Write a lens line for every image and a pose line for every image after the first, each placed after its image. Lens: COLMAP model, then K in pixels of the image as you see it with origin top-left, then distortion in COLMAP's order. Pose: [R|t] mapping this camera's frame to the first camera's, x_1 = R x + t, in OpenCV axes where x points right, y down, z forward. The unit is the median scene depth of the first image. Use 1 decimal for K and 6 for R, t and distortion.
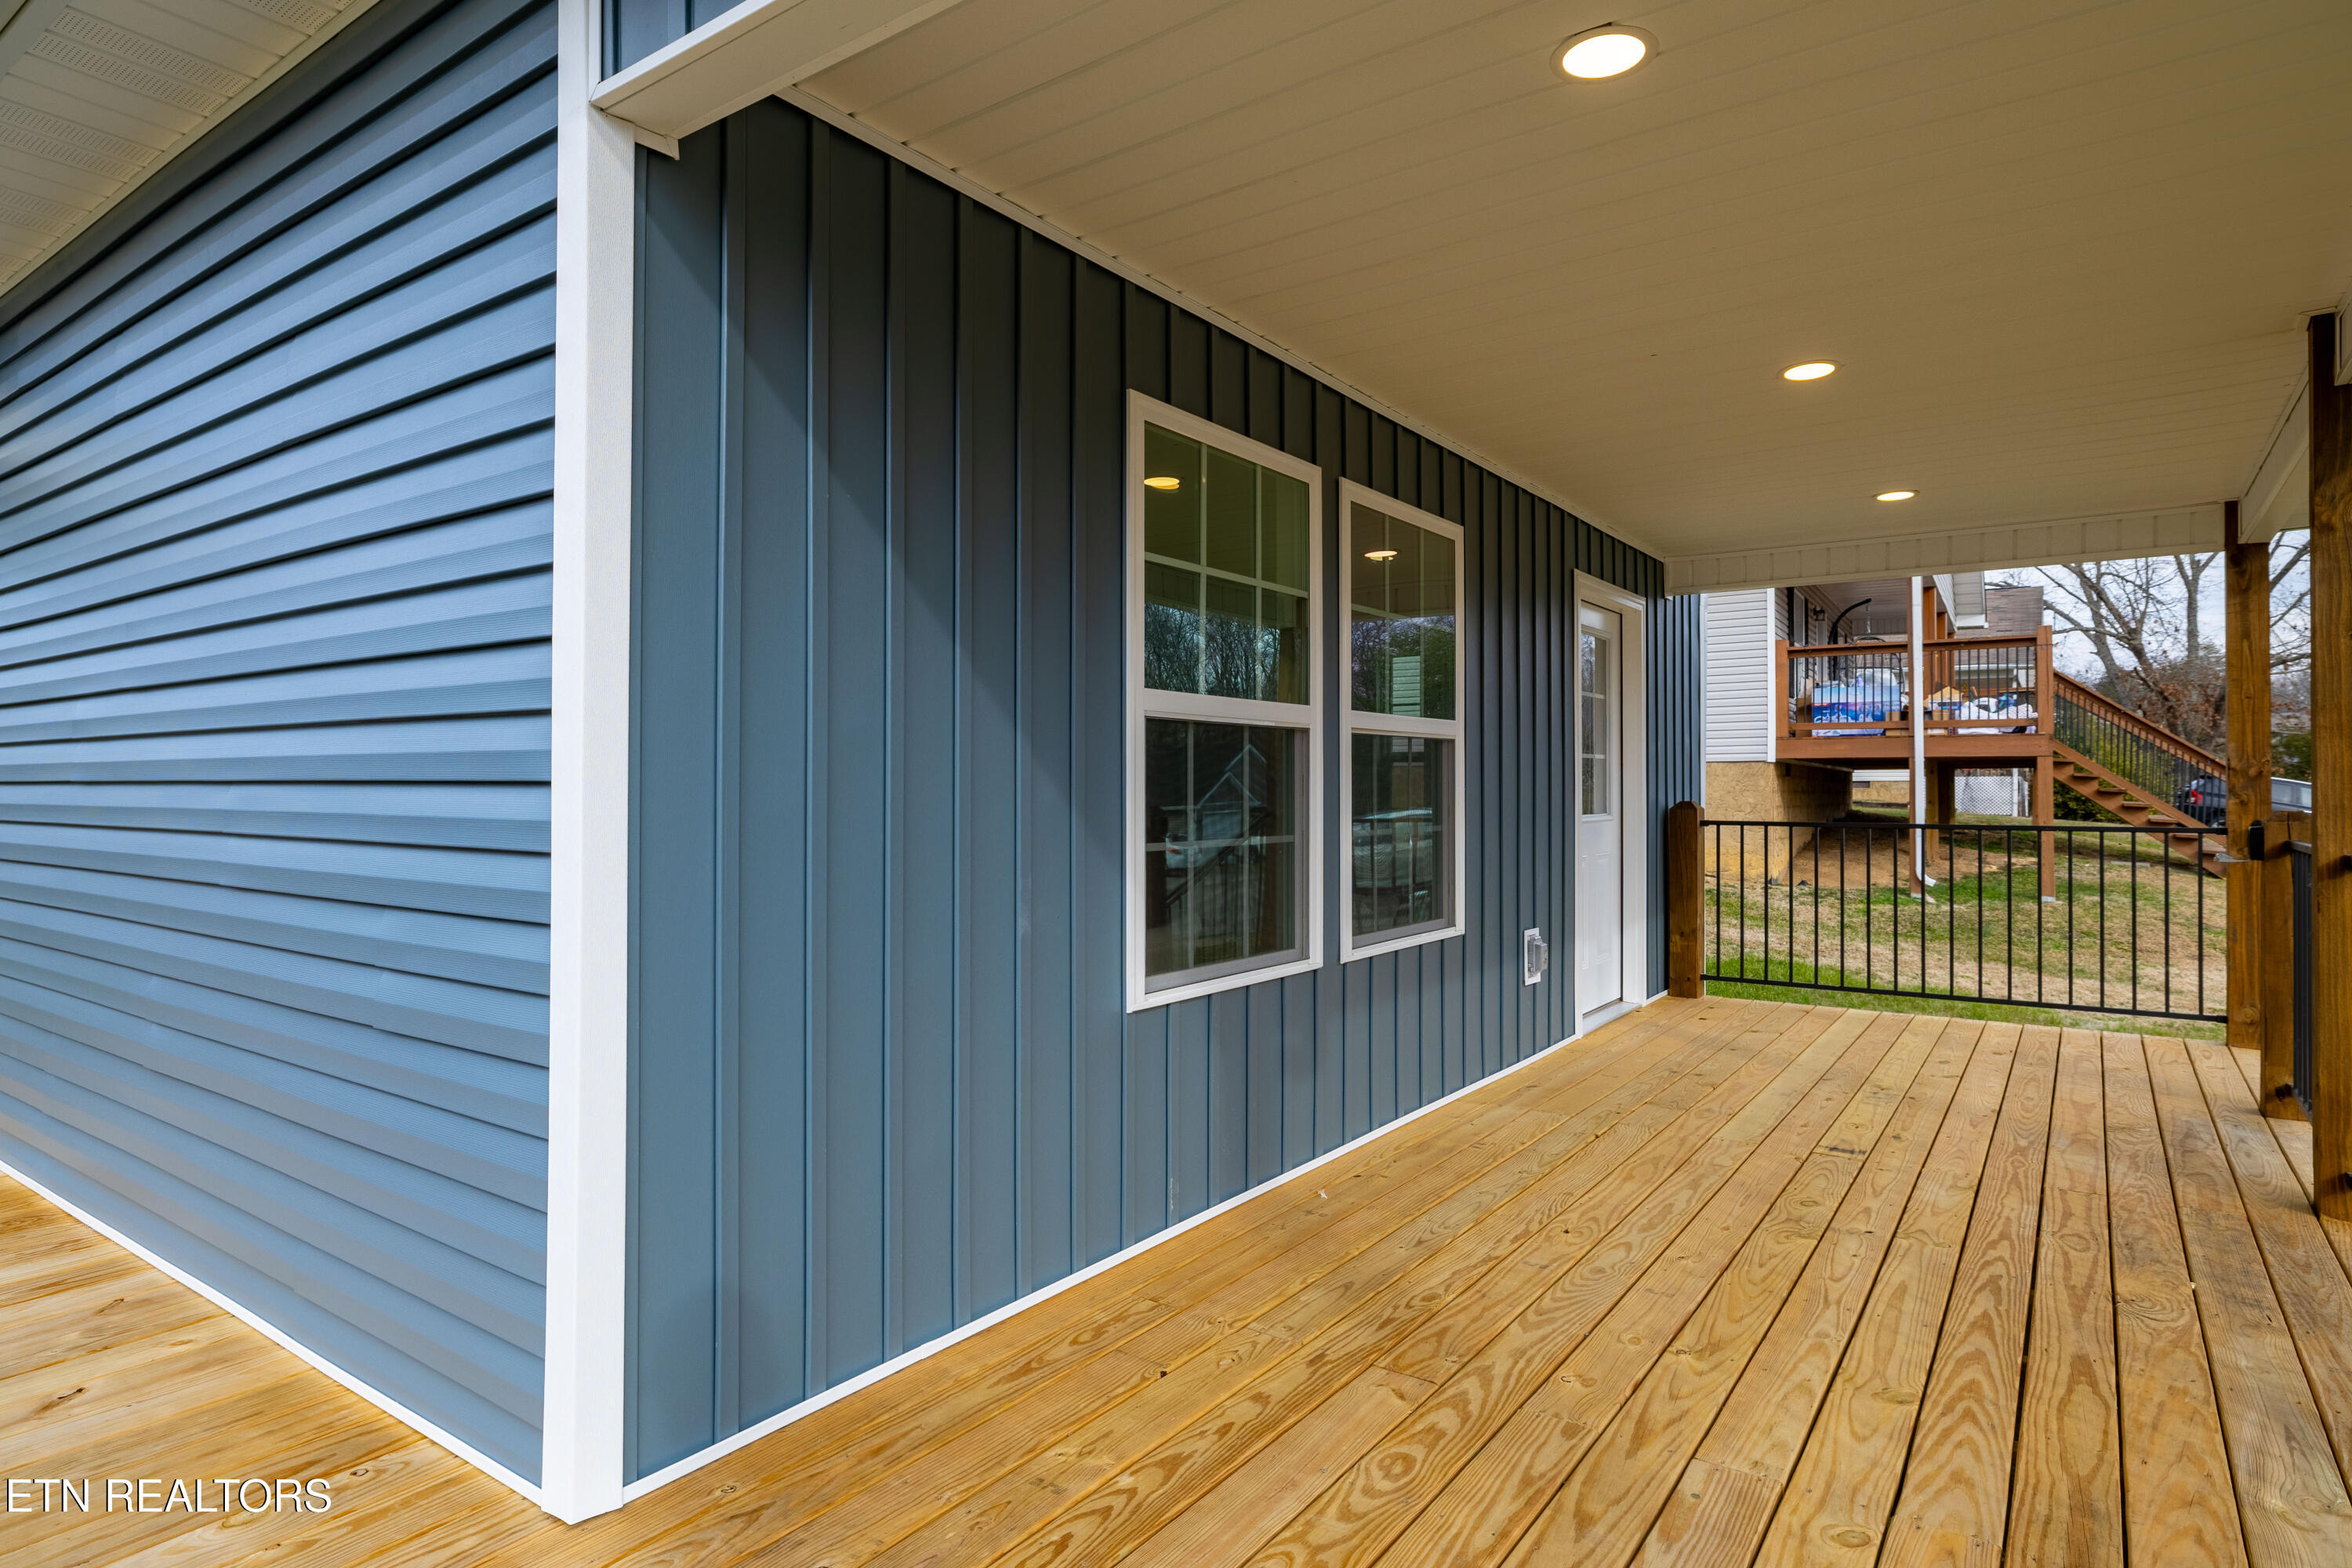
lens RADIAL K [[1270.2, 0, 1186.8], [0, 1270.2, 781.3], [0, 0, 1]] dist [0.001659, -0.001128]
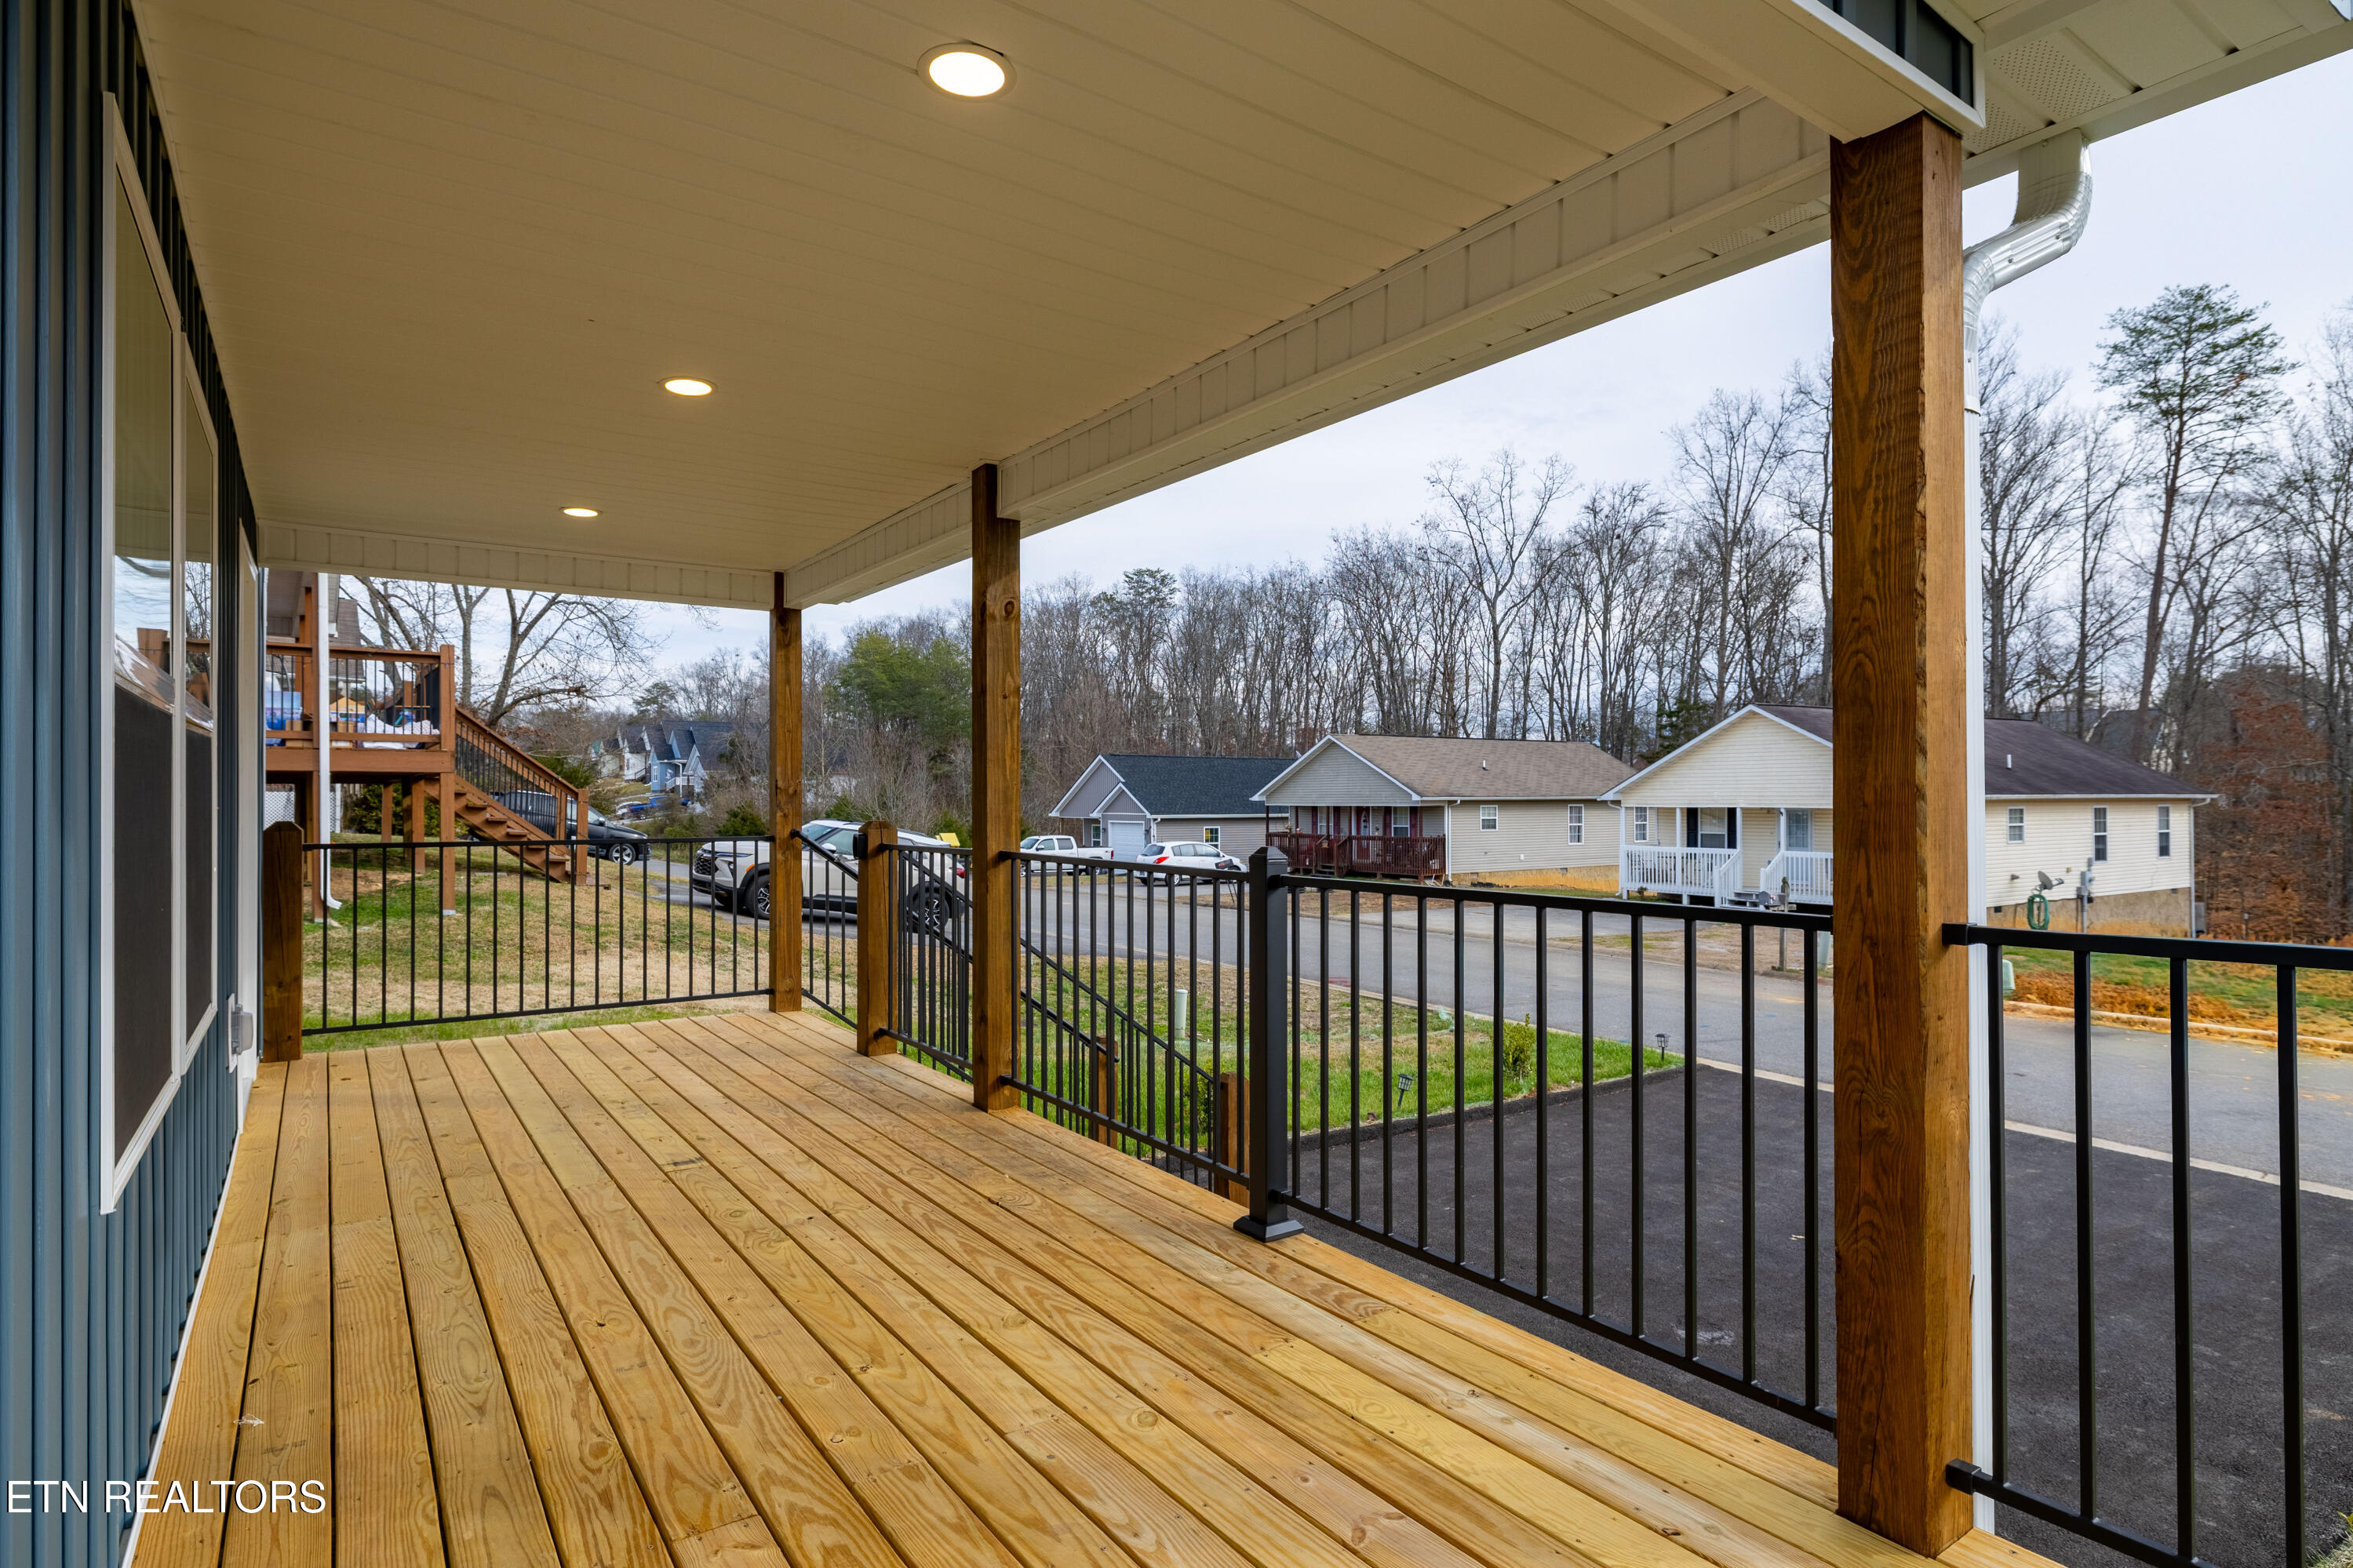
lens RADIAL K [[1270.6, 0, 1241.2], [0, 1270.6, 794.1], [0, 0, 1]] dist [0.001659, -0.001128]
pose [[0.327987, 0.004352, 0.944672, -0.177917], [-0.002071, 0.999990, -0.003888, 0.000251], [-0.944680, -0.000682, 0.327993, 0.152203]]
